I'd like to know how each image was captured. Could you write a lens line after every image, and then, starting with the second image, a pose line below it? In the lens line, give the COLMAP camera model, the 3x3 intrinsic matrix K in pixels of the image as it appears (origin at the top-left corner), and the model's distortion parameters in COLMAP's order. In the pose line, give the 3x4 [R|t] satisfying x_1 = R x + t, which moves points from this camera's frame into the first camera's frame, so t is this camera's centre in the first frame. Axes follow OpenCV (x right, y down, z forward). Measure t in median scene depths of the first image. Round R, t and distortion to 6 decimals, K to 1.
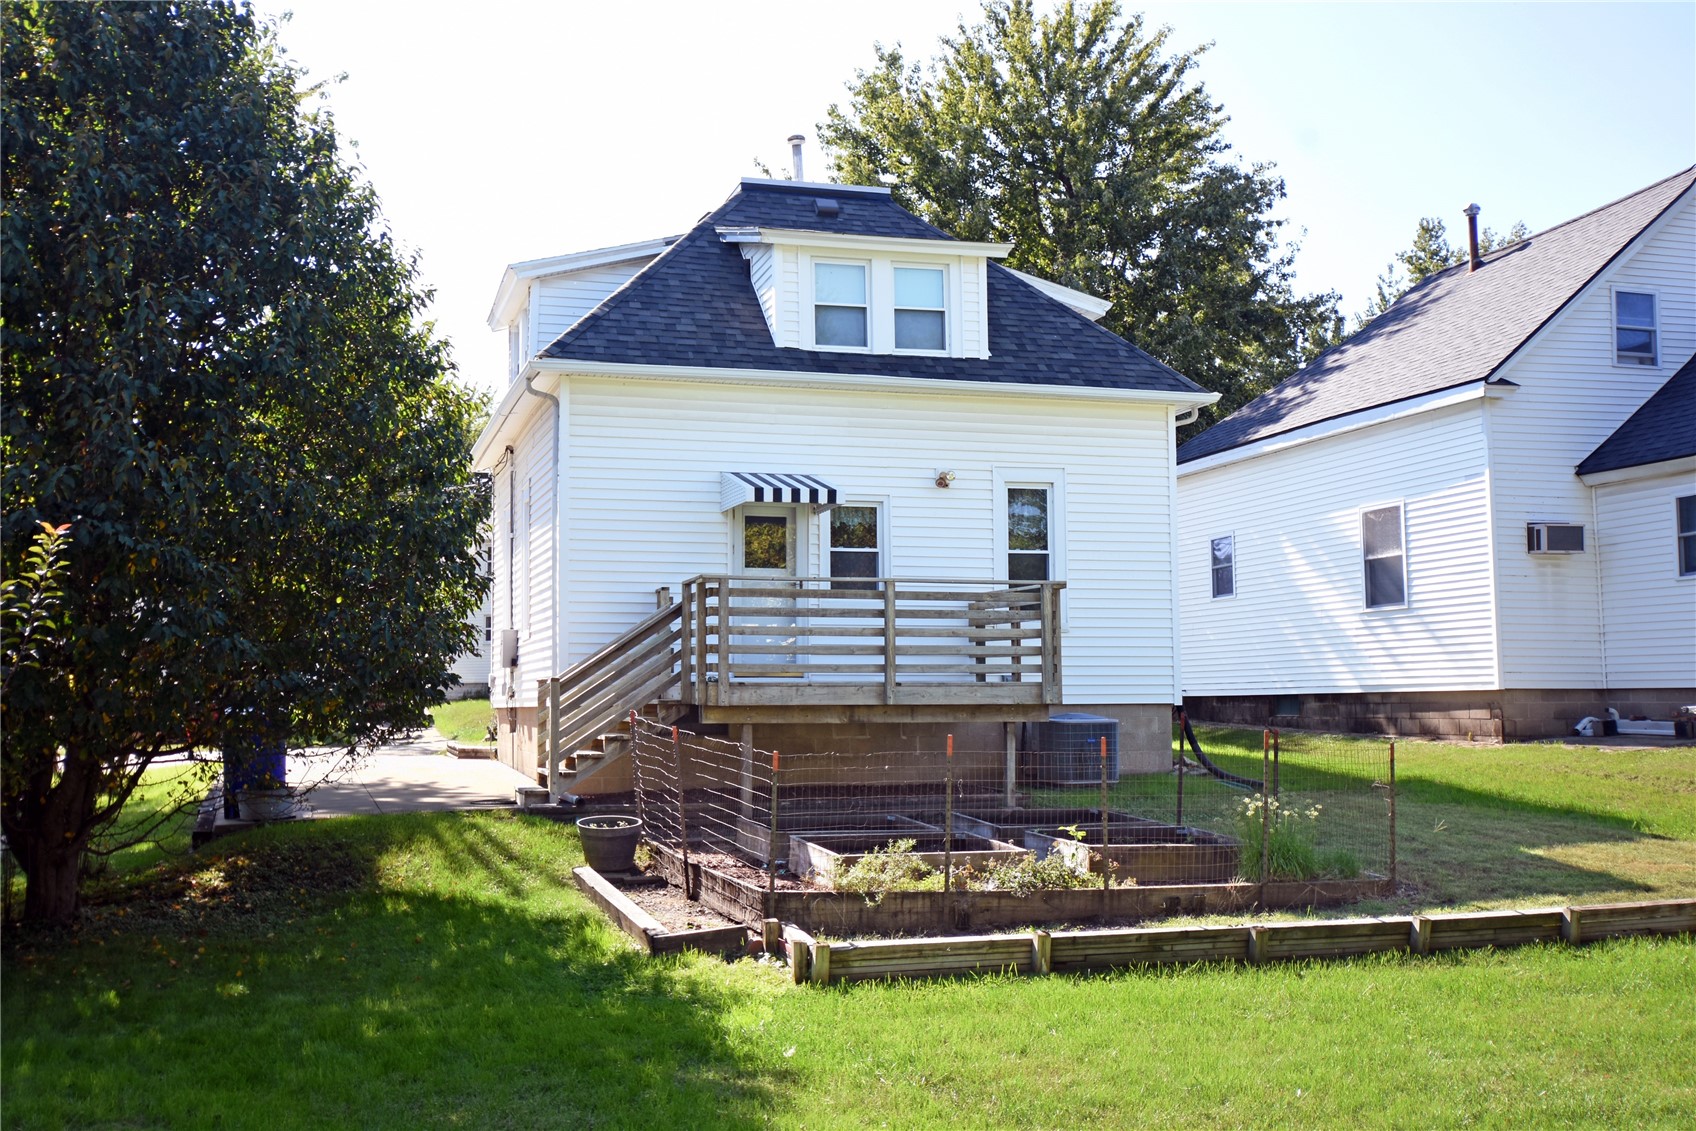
lens RADIAL K [[1694.9, 0, 815.2], [0, 1694.9, 571.1], [0, 0, 1]] dist [-0.000171, 0.000000]
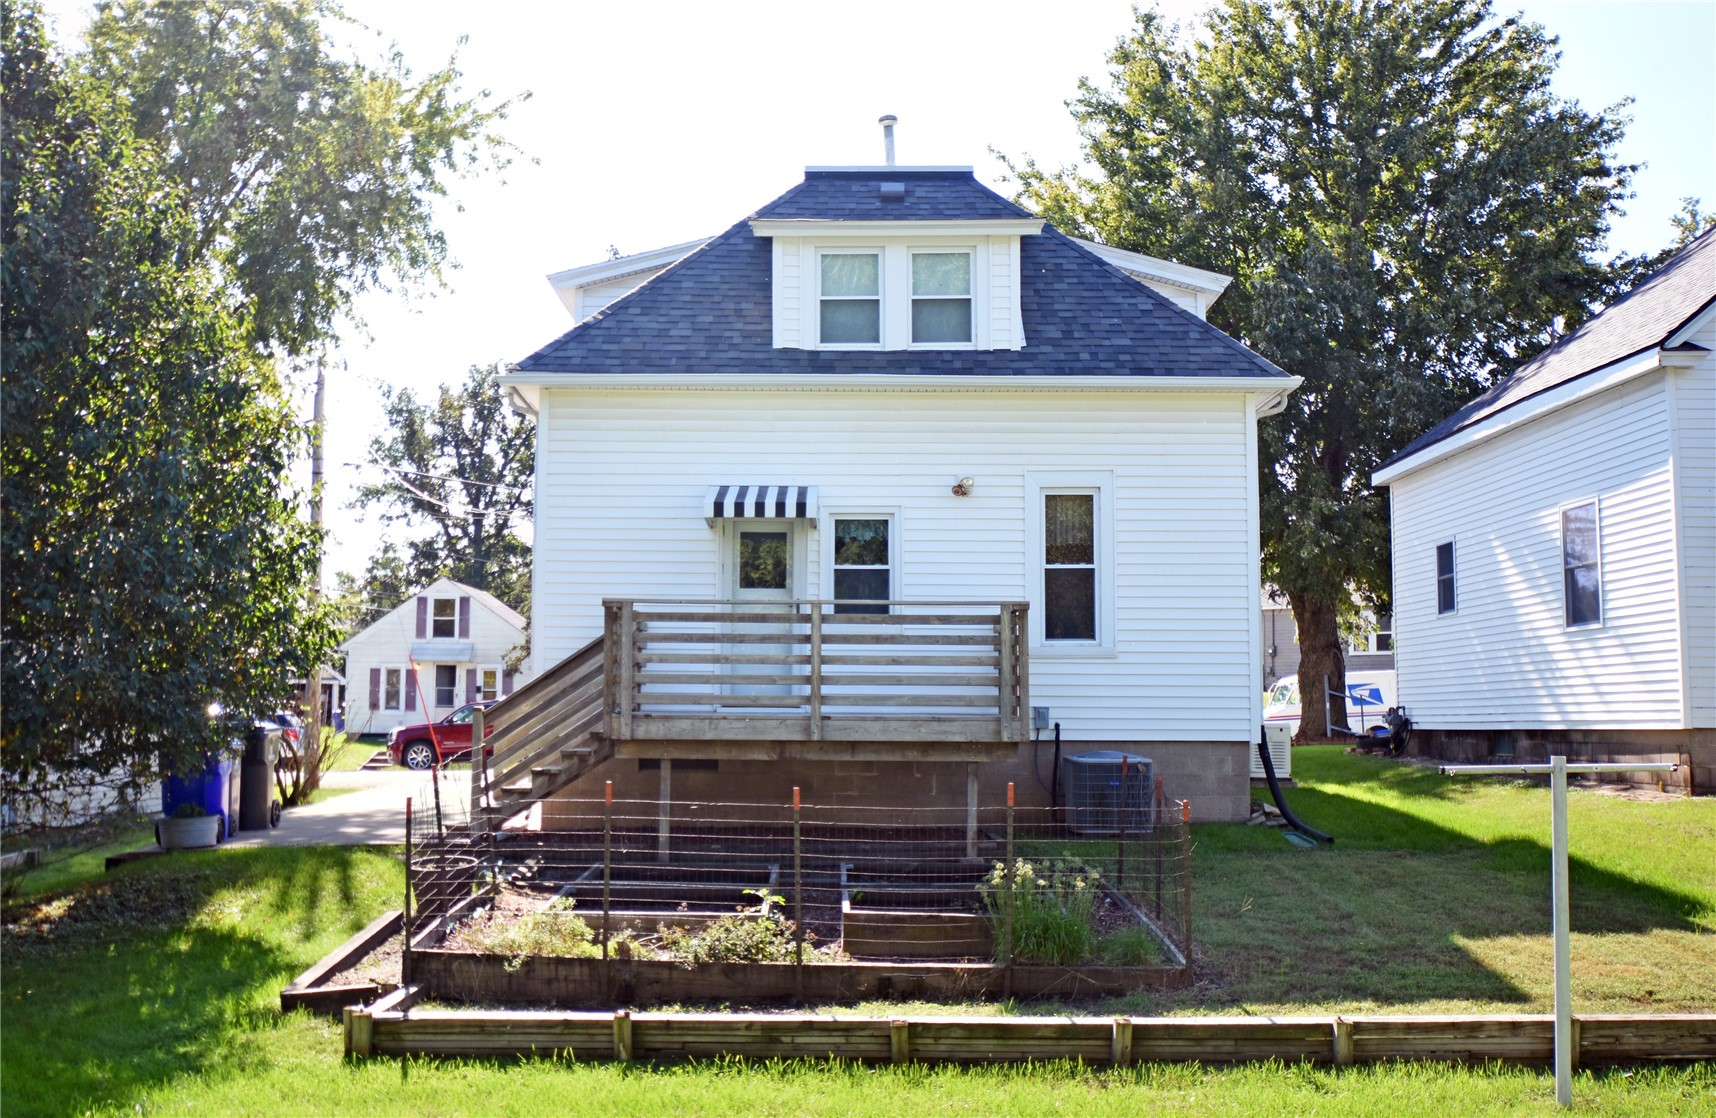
lens RADIAL K [[1763.5, 0, 828.1], [0, 1763.5, 572.5], [0, 0, 1]] dist [-0.000675, 0.000000]
pose [[0.959108, -0.012198, -0.282778, 0.269371], [0.010629, 0.999918, -0.007082, -0.003088], [0.282841, 0.003786, 0.959159, 0.087687]]
